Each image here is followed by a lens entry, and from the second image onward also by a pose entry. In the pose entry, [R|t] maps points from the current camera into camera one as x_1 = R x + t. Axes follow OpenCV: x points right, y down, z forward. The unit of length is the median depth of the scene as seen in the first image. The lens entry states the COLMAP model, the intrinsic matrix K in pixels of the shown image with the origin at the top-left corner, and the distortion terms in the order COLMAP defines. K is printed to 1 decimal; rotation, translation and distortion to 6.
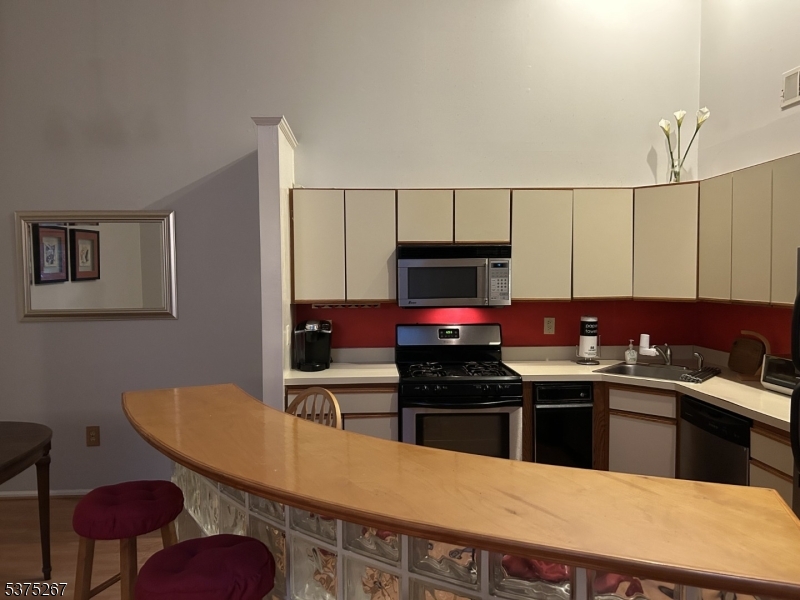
lens RADIAL K [[612.1, 0, 400.0], [0, 612.1, 300.0], [0, 0, 1]] dist [0.073044, -0.070802]
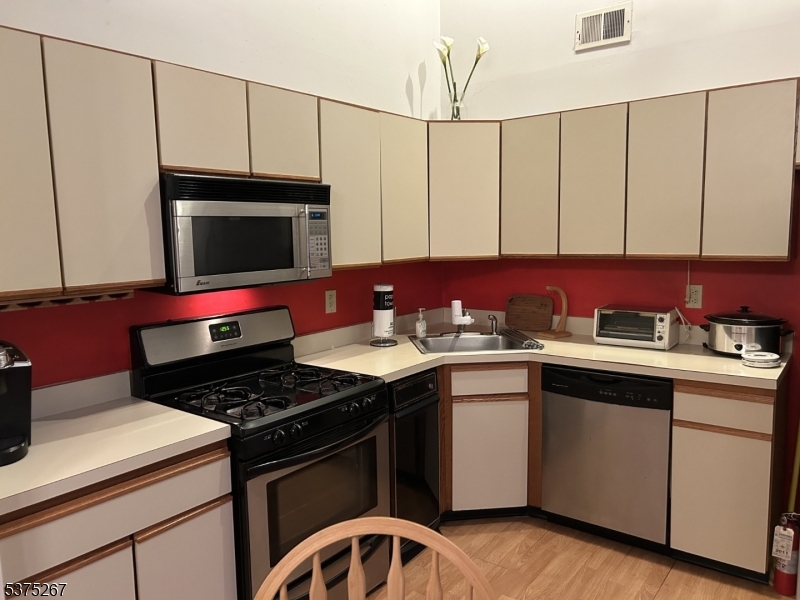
lens RADIAL K [[609.5, 0, 404.2], [0, 609.5, 298.6], [0, 0, 1]] dist [0.082406, -0.083441]
pose [[0.645287, -0.092505, 0.758319, -0.273086], [0.051136, 0.995646, 0.077943, -0.014824], [-0.762227, -0.011518, 0.647208, 0.506435]]
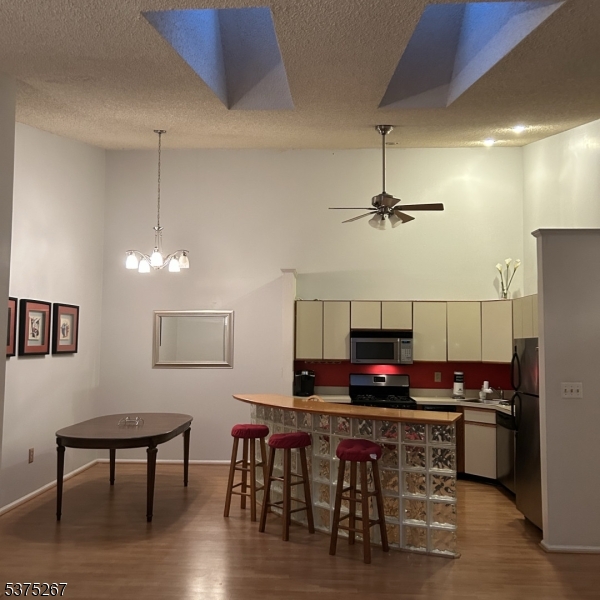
lens RADIAL K [[612.6, 0, 300.0], [0, 612.6, 300.0], [0, 0, 1]] dist [0.148250, 0.001303]
pose [[0.994104, 0.007669, -0.108162, 0.044500], [-0.021045, 0.992174, -0.123075, 0.054065], [0.106372, 0.124625, 0.986485, -0.895049]]
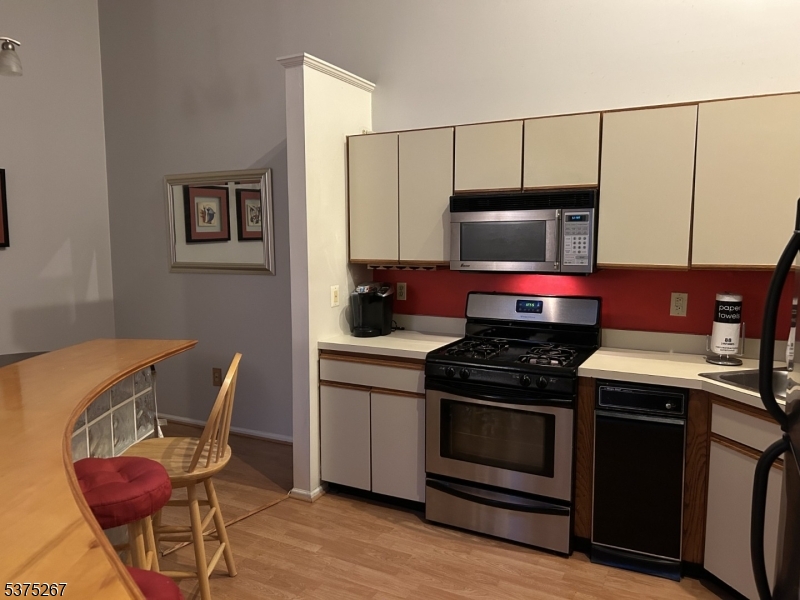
lens RADIAL K [[612.1, 0, 400.0], [0, 612.1, 300.0], [0, 0, 1]] dist [0.073044, -0.070802]
pose [[0.853548, 0.058463, -0.517723, 0.368991], [-0.027783, 0.997378, 0.066823, -0.001758], [0.520272, -0.042653, 0.852935, 0.245779]]
